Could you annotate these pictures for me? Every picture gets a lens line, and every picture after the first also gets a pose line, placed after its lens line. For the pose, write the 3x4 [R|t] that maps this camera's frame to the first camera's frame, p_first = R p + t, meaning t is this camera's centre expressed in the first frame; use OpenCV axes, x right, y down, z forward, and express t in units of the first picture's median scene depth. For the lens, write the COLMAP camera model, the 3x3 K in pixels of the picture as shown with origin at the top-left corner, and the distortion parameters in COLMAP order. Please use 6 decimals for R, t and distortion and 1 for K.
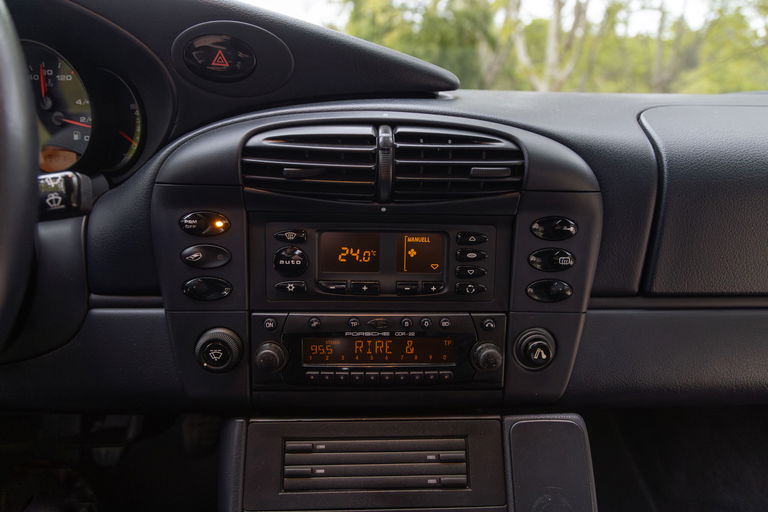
lens RADIAL K [[508.6, 0, 381.4], [0, 508.6, 254.8], [0, 0, 1]] dist [-0.007090, 0.002750]
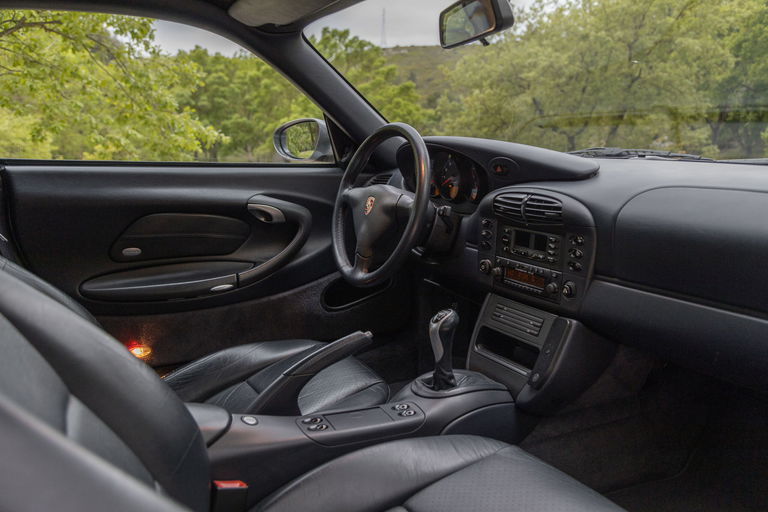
lens RADIAL K [[637.2, 0, 384.4], [0, 637.2, 255.2], [0, 0, 1]] dist [-0.001031, -0.002950]
pose [[0.437912, 0.145699, -0.887133, 2.620246], [-0.152514, 0.984517, 0.086408, -0.103196], [0.885987, 0.097462, 0.453353, -1.167194]]
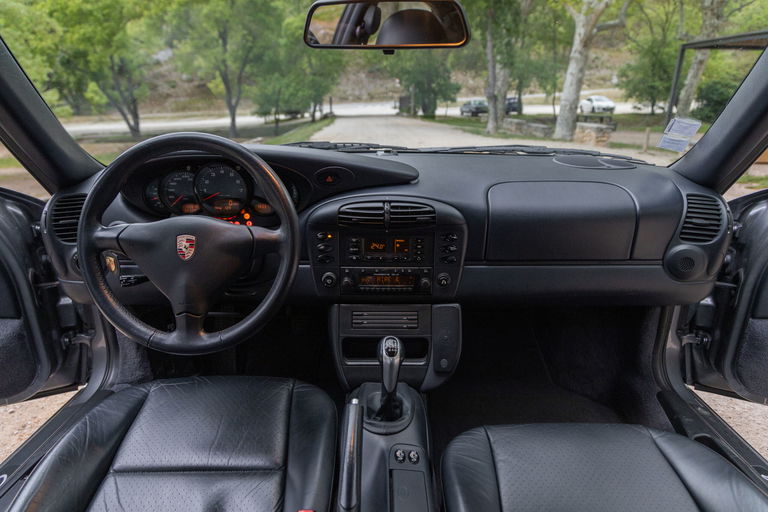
lens RADIAL K [[508.6, 0, 382.9], [0, 508.6, 259.5], [0, 0, 1]] dist [-0.007090, 0.002750]
pose [[0.998441, 0.002869, -0.055735, 0.135135], [0.004451, 0.991404, 0.130760, -0.292545], [0.055631, -0.130805, 0.989846, -1.762252]]
